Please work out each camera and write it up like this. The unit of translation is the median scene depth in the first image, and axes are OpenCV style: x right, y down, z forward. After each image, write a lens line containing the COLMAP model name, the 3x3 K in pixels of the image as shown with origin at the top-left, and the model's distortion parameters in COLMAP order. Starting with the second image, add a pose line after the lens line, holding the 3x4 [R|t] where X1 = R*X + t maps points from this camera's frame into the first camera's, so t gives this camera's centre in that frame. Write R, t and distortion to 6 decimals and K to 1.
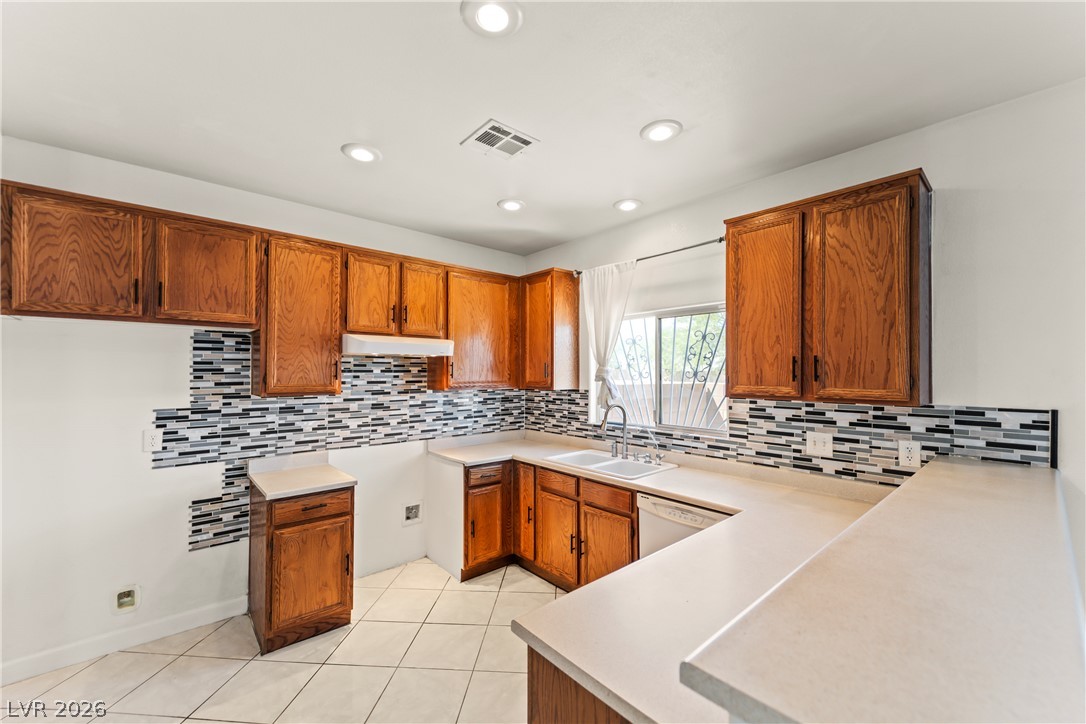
lens RADIAL K [[434.4, 0, 538.9], [0, 434.4, 365.0], [0, 0, 1]] dist [0.010186, -0.008098]
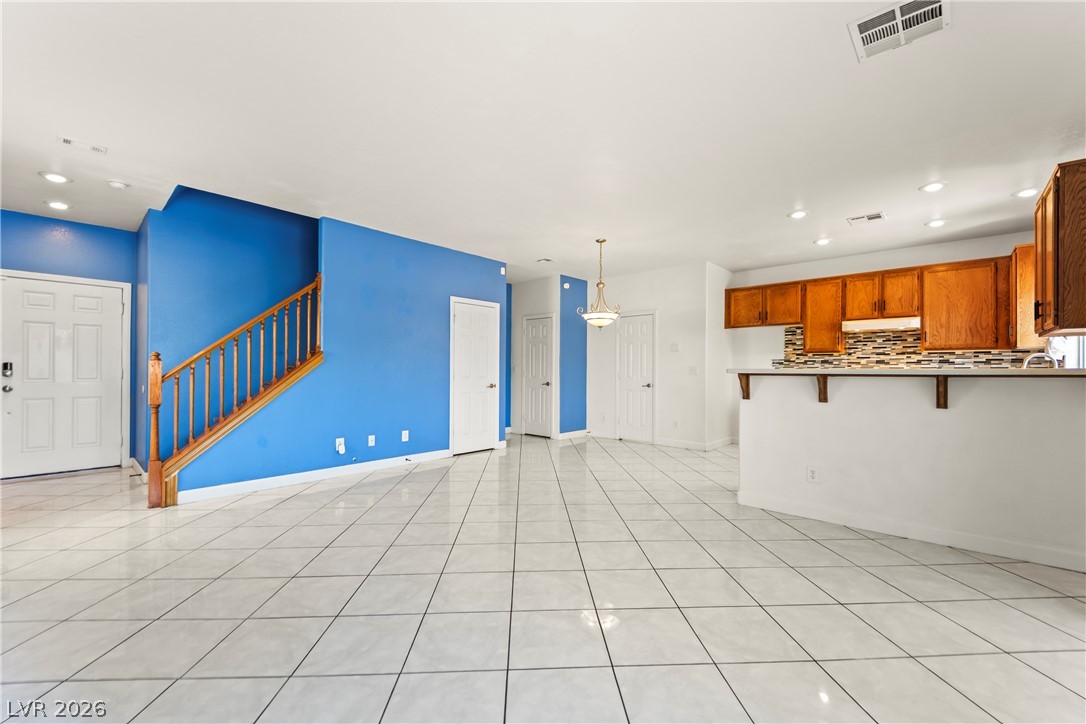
lens RADIAL K [[434.4, 0, 547.3], [0, 434.4, 371.3], [0, 0, 1]] dist [0.010186, -0.008098]
pose [[0.099336, -0.001548, -0.995053, 1.481740], [0.007448, 0.999972, -0.000813, 0.155729], [0.995026, -0.007330, 0.099345, -0.558684]]
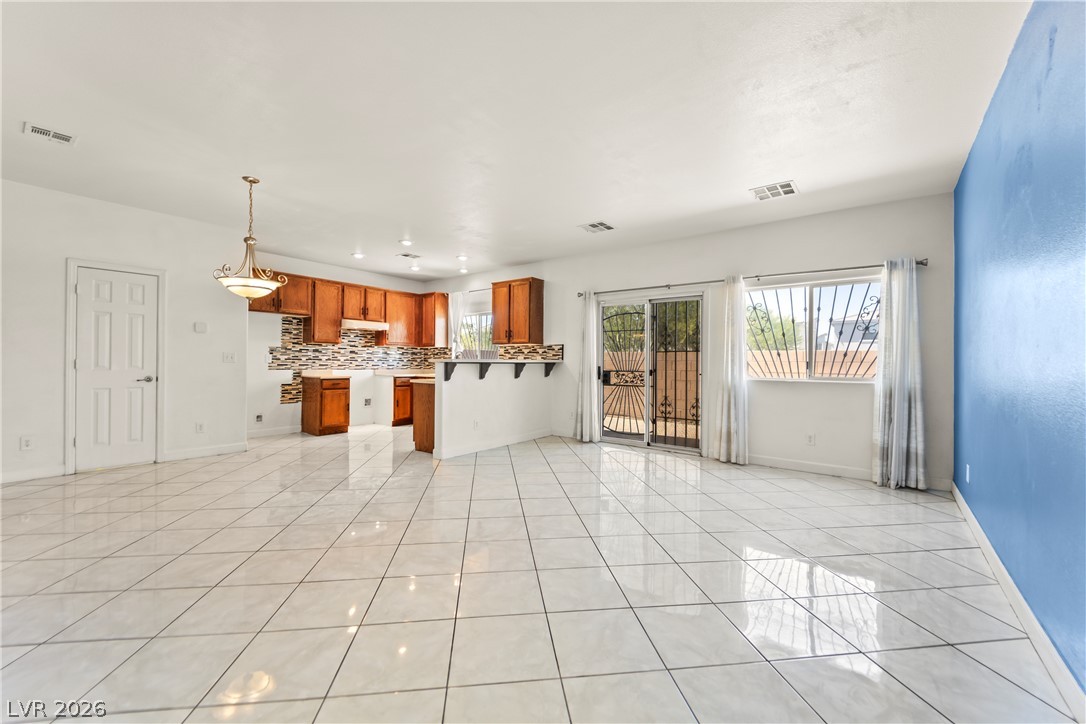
lens RADIAL K [[434.4, 0, 542.8], [0, 434.4, 359.8], [0, 0, 1]] dist [0.010186, -0.008098]
pose [[0.981335, 0.007148, 0.192172, 0.199139], [-0.008889, 0.999927, 0.008194, 0.136612], [-0.192100, -0.009750, 0.981327, -1.741415]]
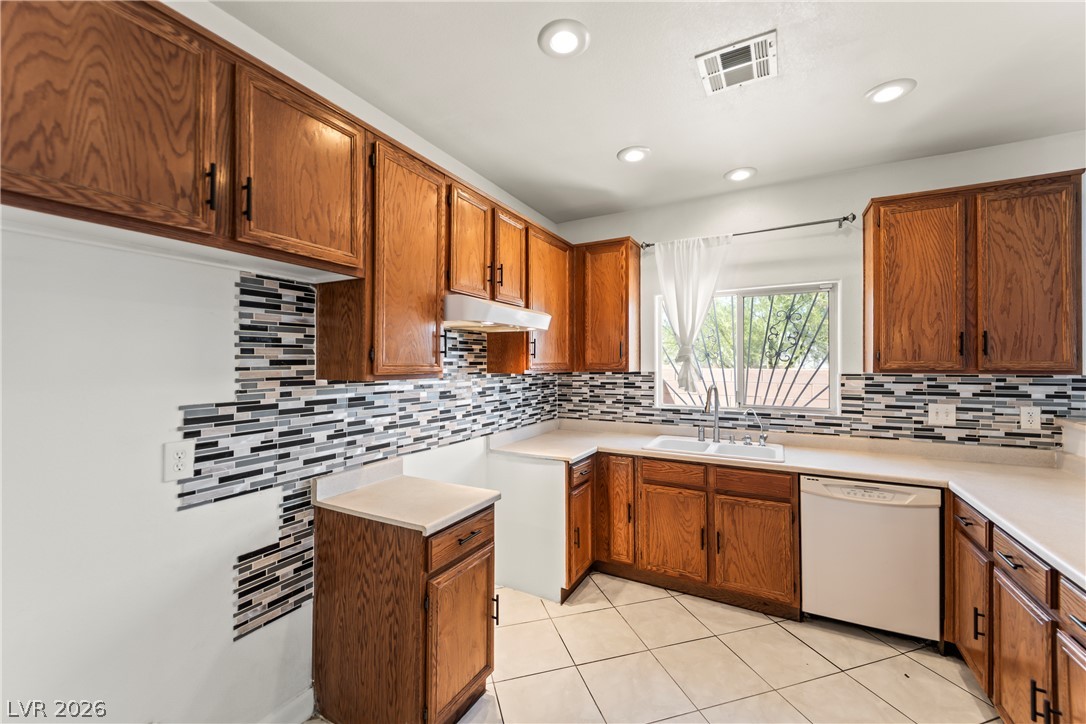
lens RADIAL K [[434.4, 0, 539.4], [0, 434.4, 357.9], [0, 0, 1]] dist [0.010186, -0.008098]
pose [[0.938748, 0.001496, 0.344602, -0.606930], [-0.002540, 0.999993, 0.002578, 0.035191], [-0.344596, -0.003295, 0.938745, 0.289902]]
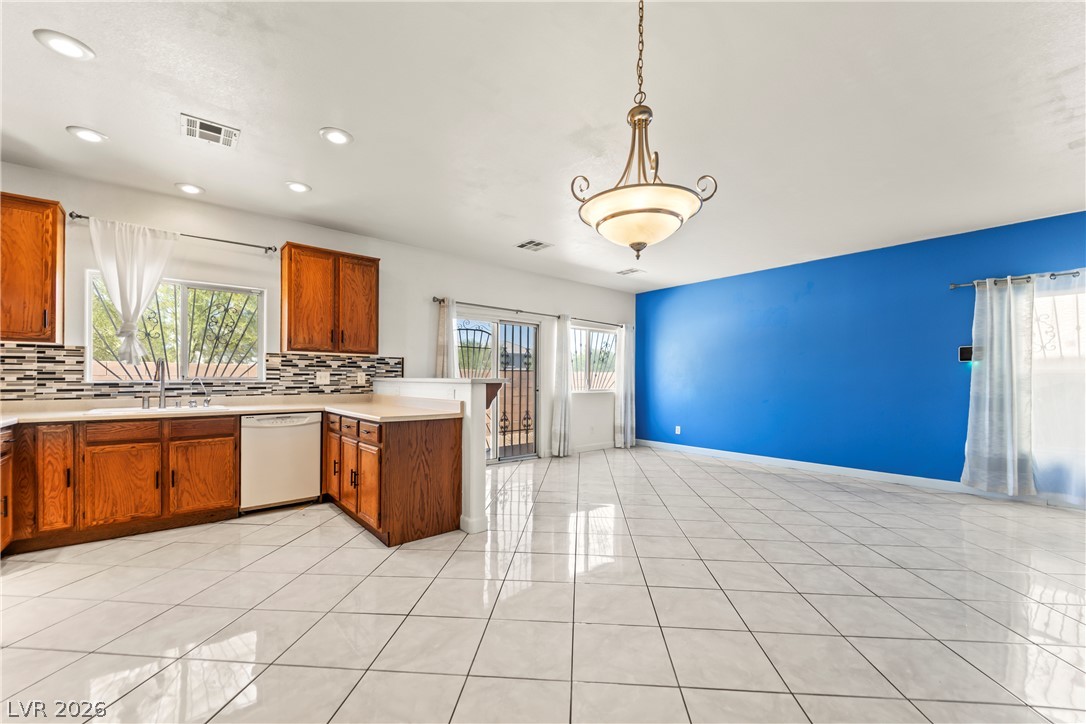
lens RADIAL K [[434.4, 0, 546.7], [0, 434.4, 383.6], [0, 0, 1]] dist [0.010186, -0.008098]
pose [[0.011583, -0.012744, 0.999852, -1.105728], [-0.021137, 0.999692, 0.012987, 0.143384], [-0.999709, -0.021284, 0.011310, 0.006359]]
